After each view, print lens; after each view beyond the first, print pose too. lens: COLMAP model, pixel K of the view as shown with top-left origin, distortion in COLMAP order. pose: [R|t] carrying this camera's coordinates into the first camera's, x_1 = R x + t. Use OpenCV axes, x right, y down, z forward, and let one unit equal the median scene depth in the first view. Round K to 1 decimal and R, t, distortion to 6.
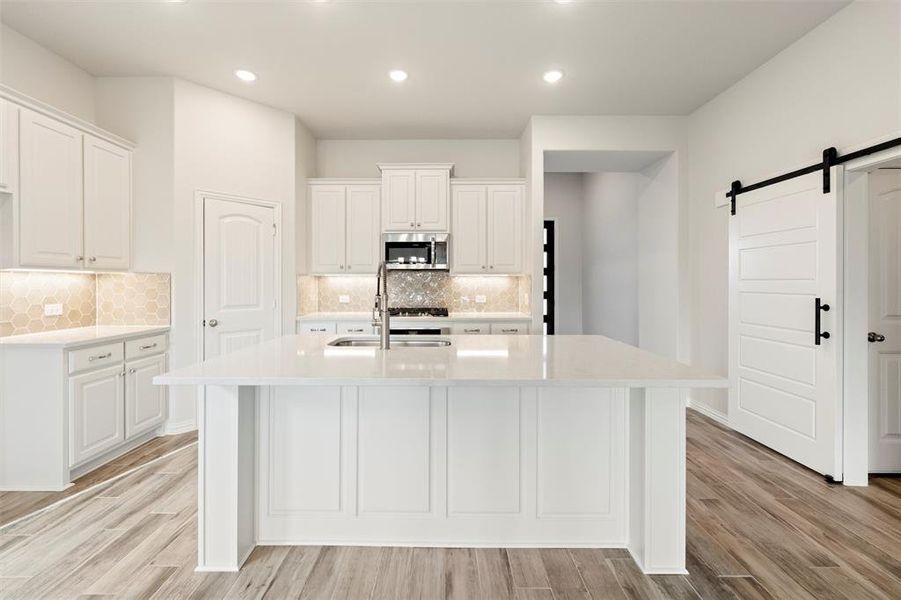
lens RADIAL K [[373.6, 0, 446.7], [0, 373.6, 285.7], [0, 0, 1]] dist [-0.000562, -0.000242]
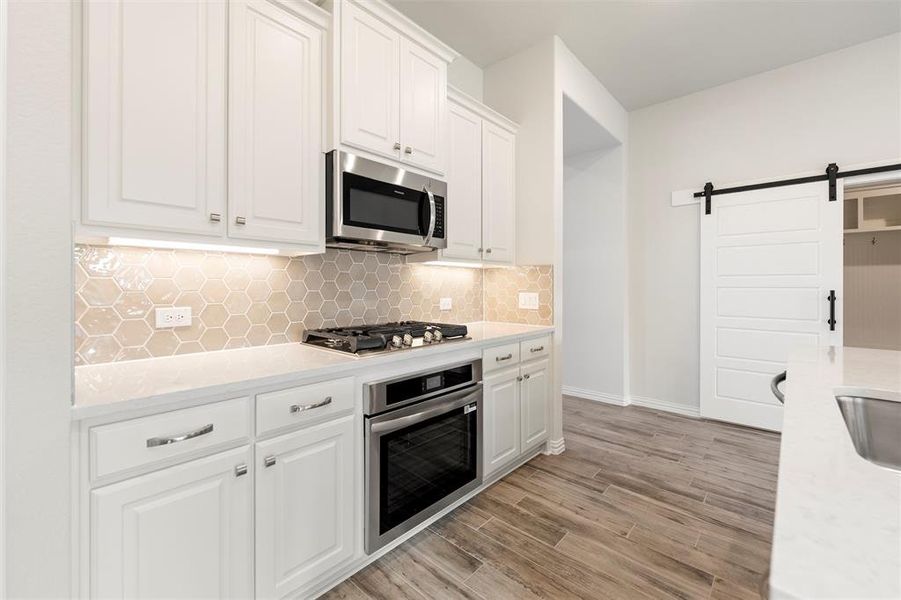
lens RADIAL K [[373.6, 0, 446.7], [0, 373.6, 285.7], [0, 0, 1]] dist [-0.000562, -0.000242]
pose [[0.677622, 0.001792, 0.735408, -0.466254], [0.005048, 0.999962, -0.007088, 0.014476], [-0.735393, 0.008516, 0.677587, 0.761215]]
